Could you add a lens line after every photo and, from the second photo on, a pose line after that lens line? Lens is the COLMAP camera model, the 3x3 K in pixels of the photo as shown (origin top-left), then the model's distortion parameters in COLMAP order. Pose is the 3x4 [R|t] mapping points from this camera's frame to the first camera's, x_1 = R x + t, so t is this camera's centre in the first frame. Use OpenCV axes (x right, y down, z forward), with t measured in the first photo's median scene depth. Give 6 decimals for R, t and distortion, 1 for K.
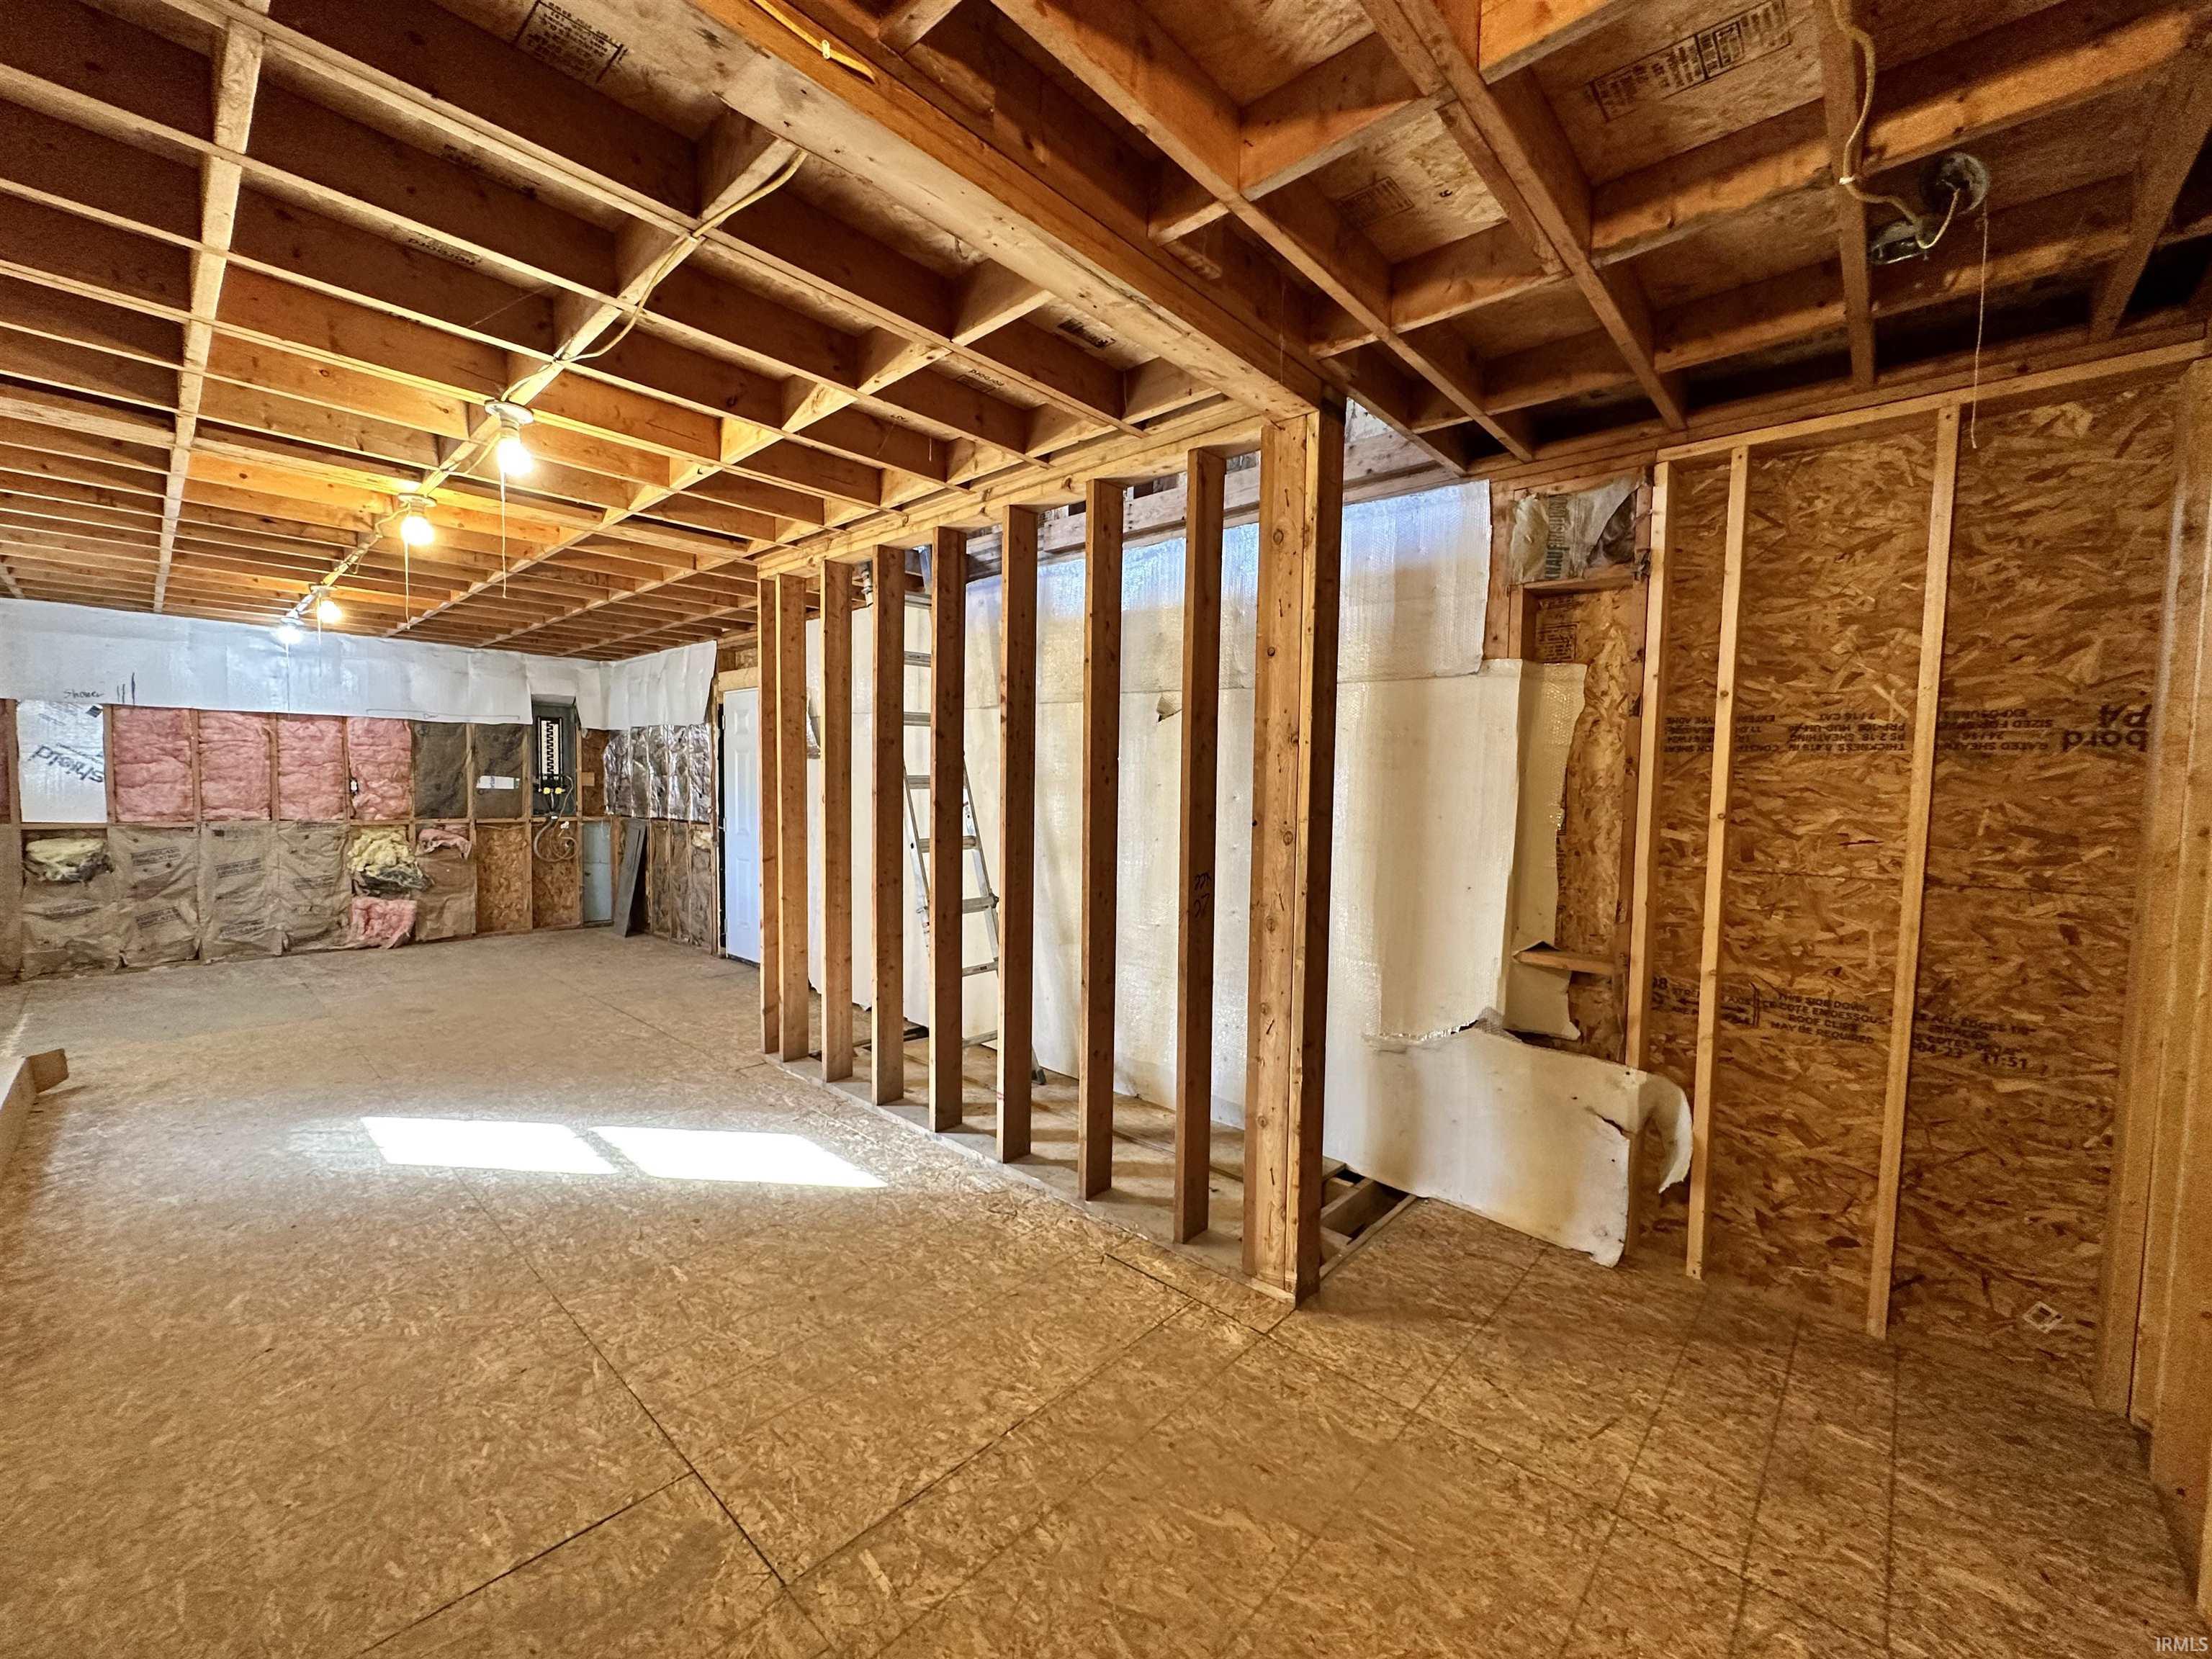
lens RADIAL K [[882.5, 0, 1106.0], [0, 882.5, 828.2], [0, 0, 1]] dist [-0.004426, 0.000741]
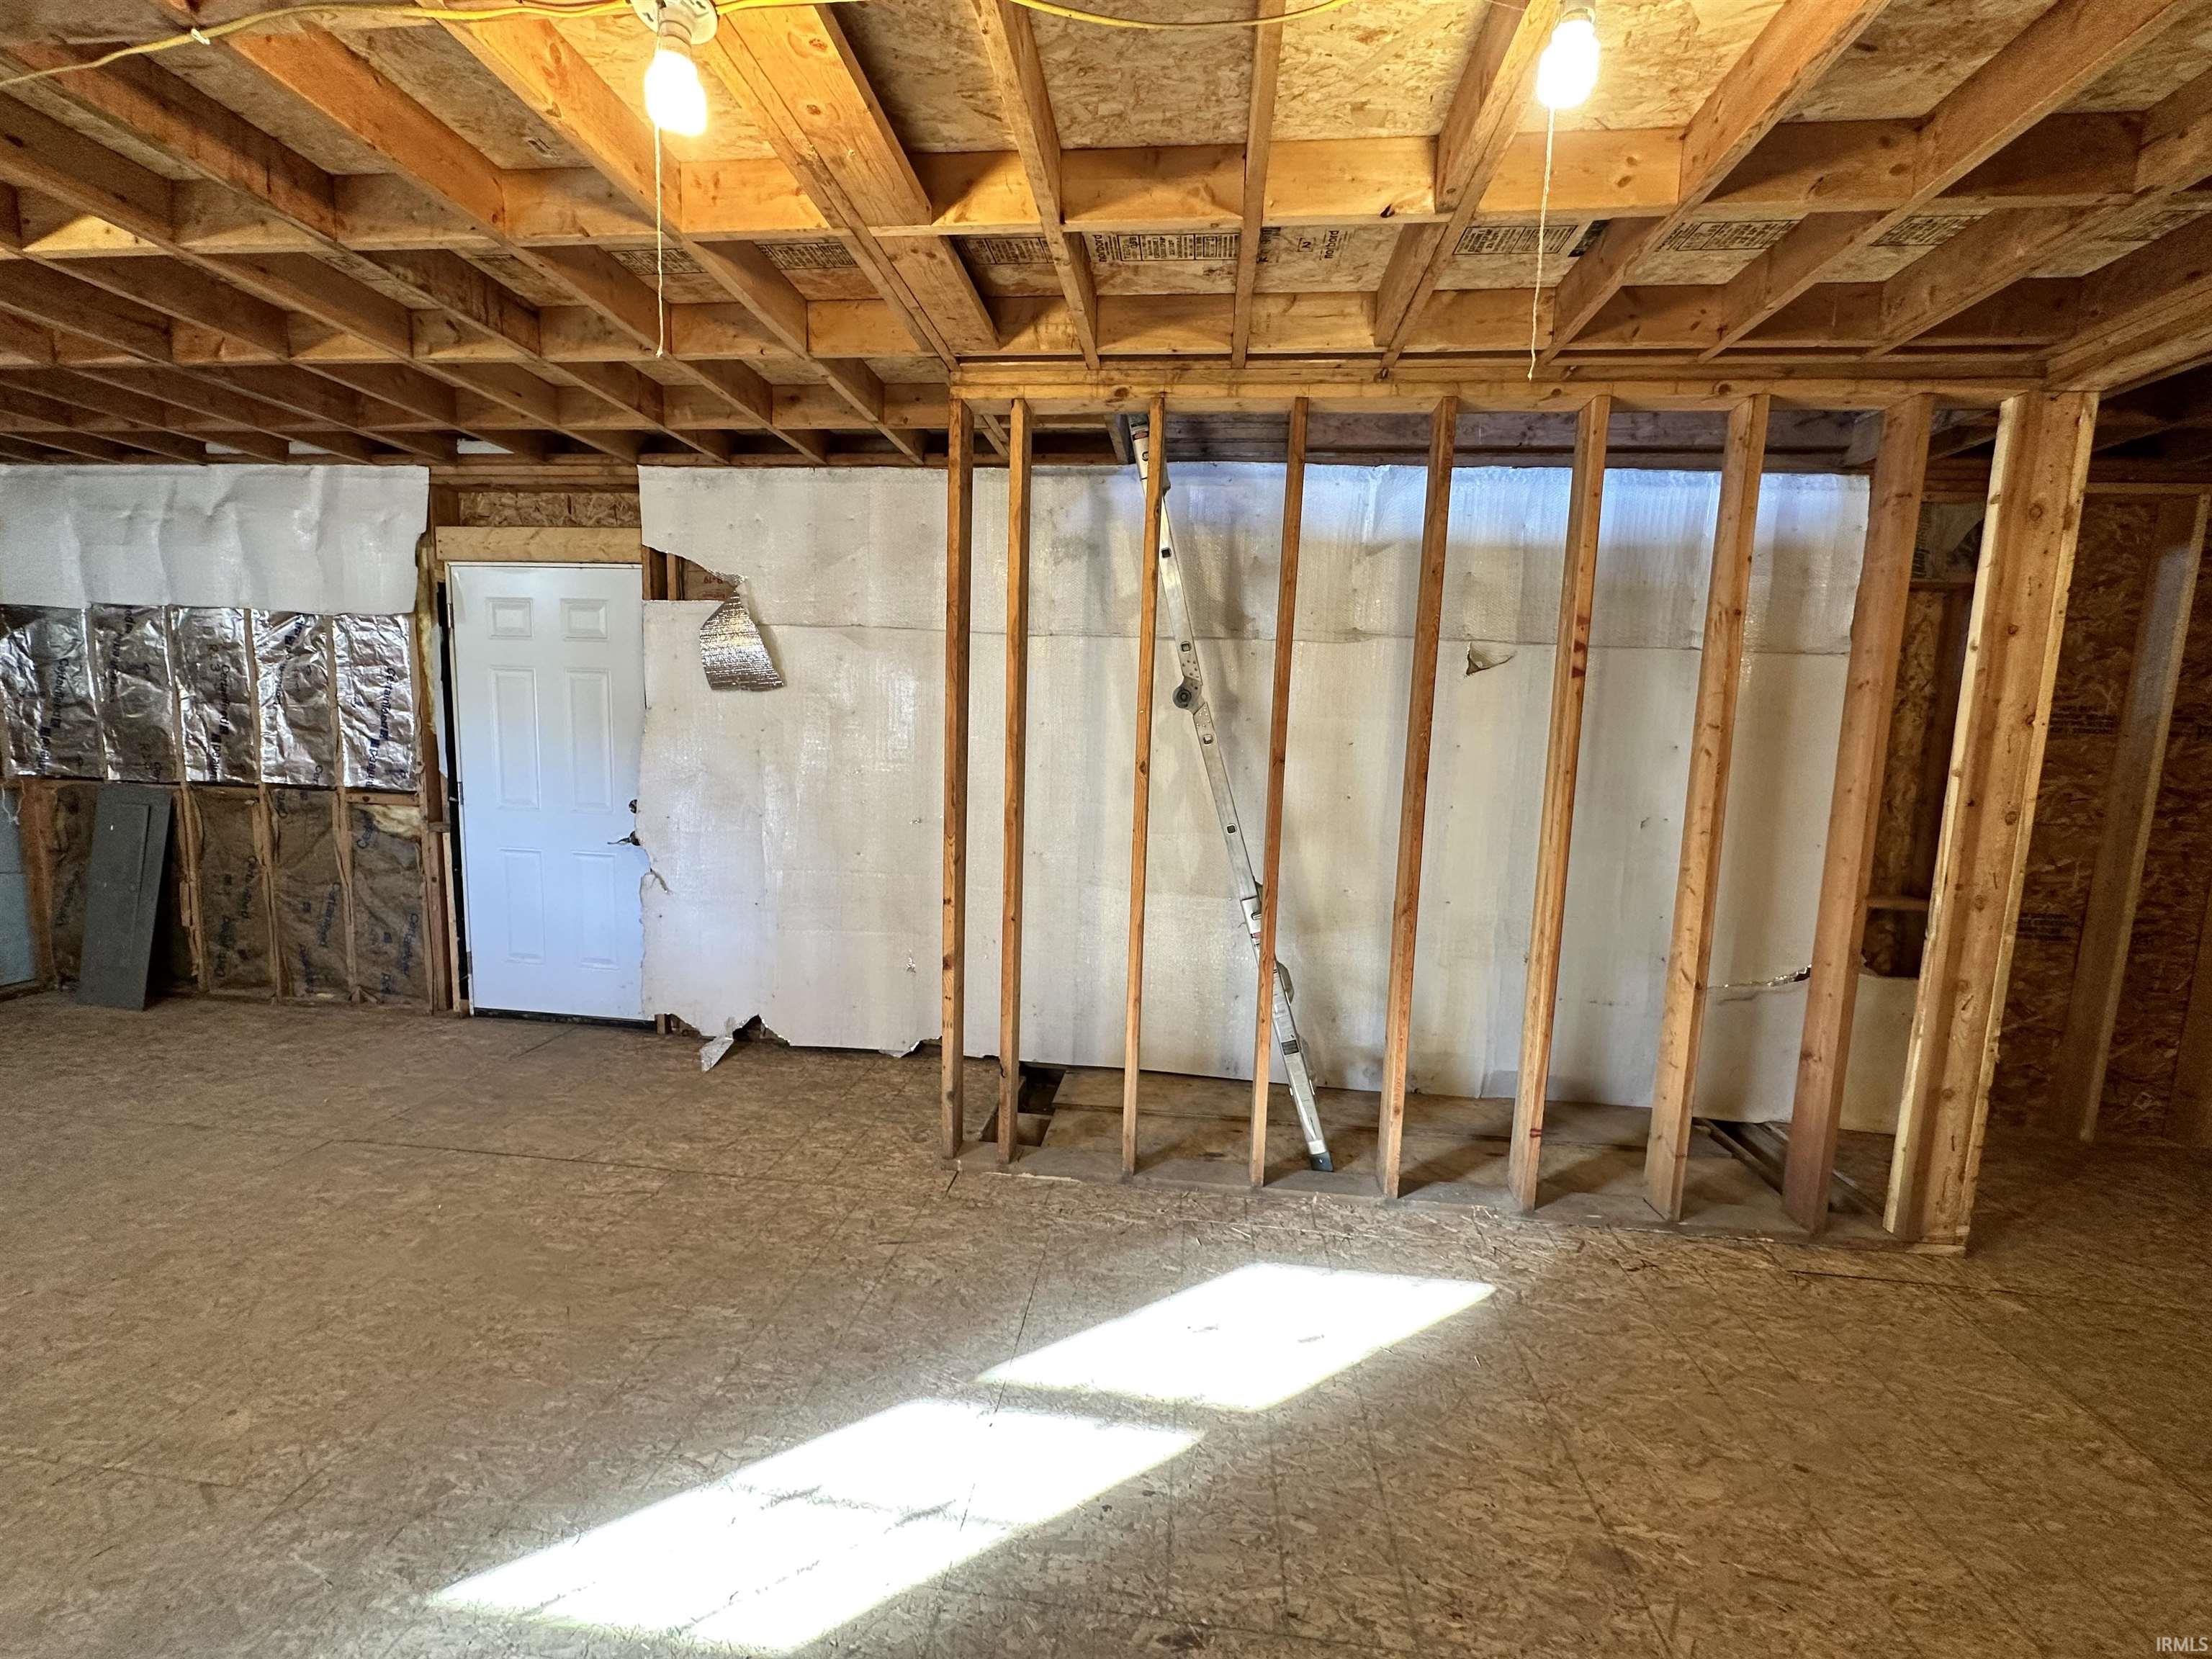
lens RADIAL K [[882.5, 0, 1105.7], [0, 882.5, 829.6], [0, 0, 1]] dist [-0.004426, 0.000741]
pose [[0.809630, -0.058275, 0.584041, -0.824812], [0.010650, 0.996354, 0.084652, -0.048551], [-0.586844, -0.062317, 0.807298, 0.532470]]
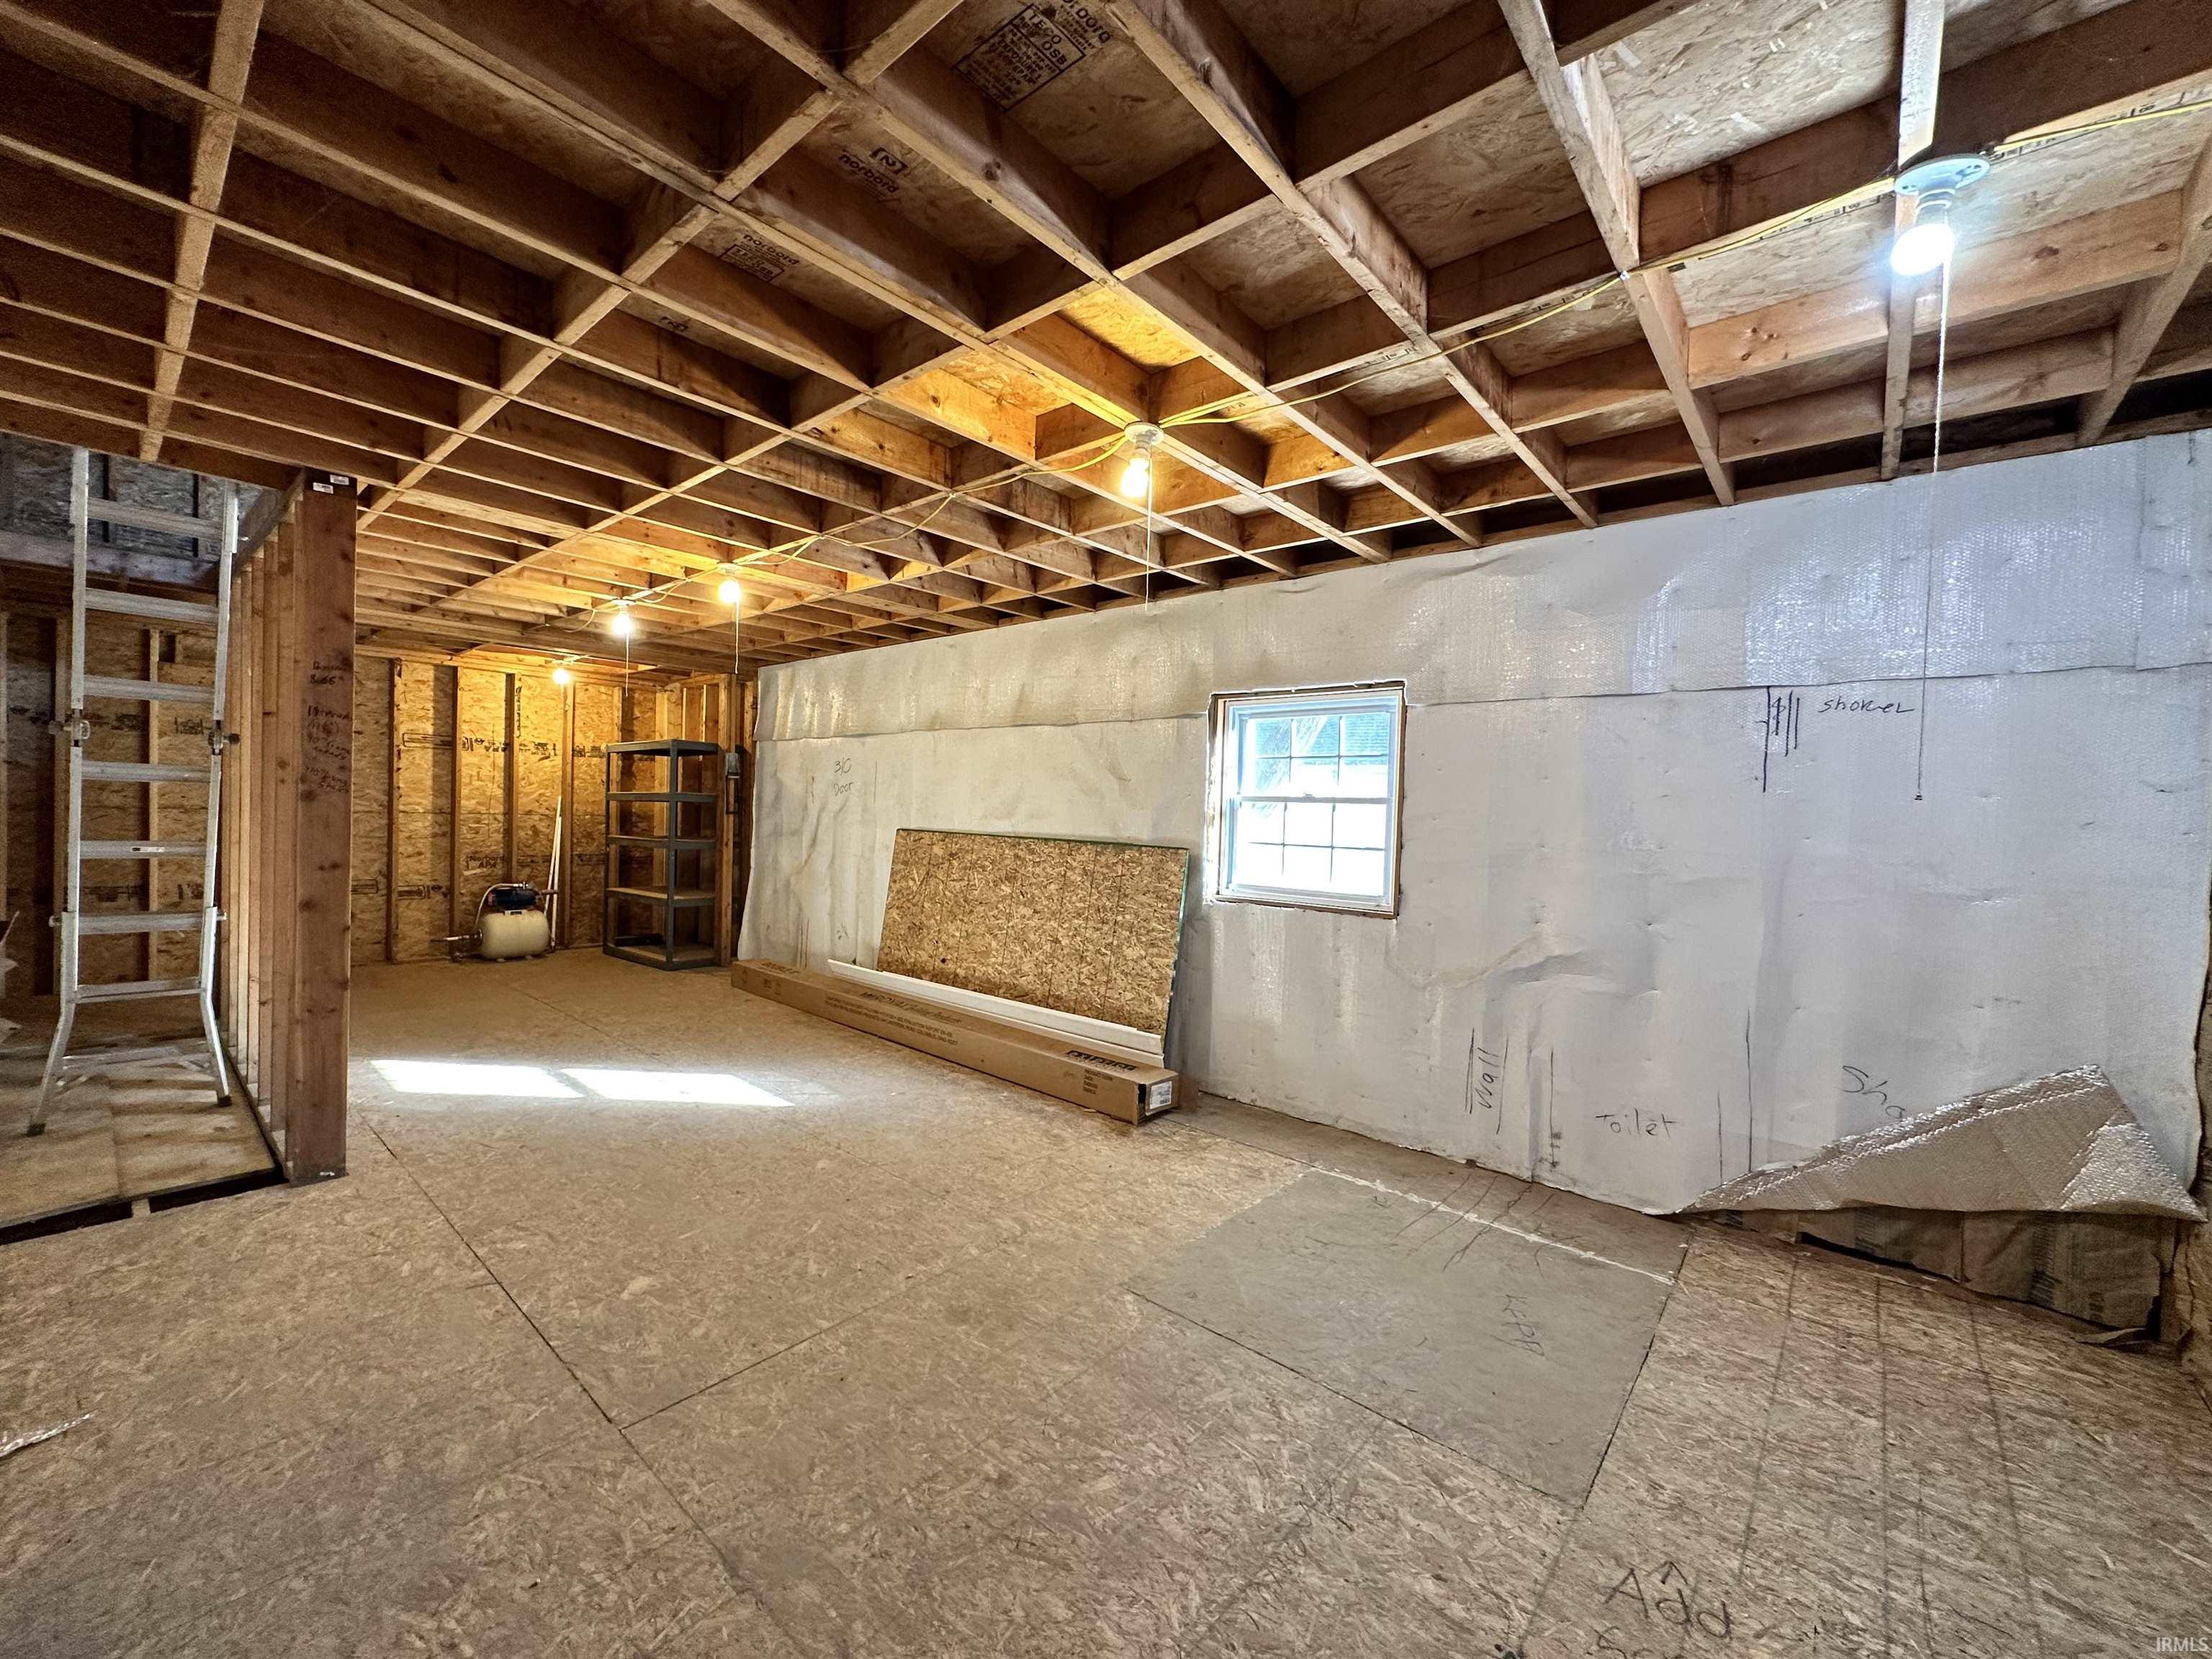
lens RADIAL K [[882.5, 0, 1103.4], [0, 882.5, 830.3], [0, 0, 1]] dist [-0.004426, 0.000741]
pose [[-0.998543, -0.047618, -0.025393, -1.212267], [-0.049432, 0.995850, 0.076414, -0.120898], [0.021649, 0.077558, -0.996753, 2.126463]]
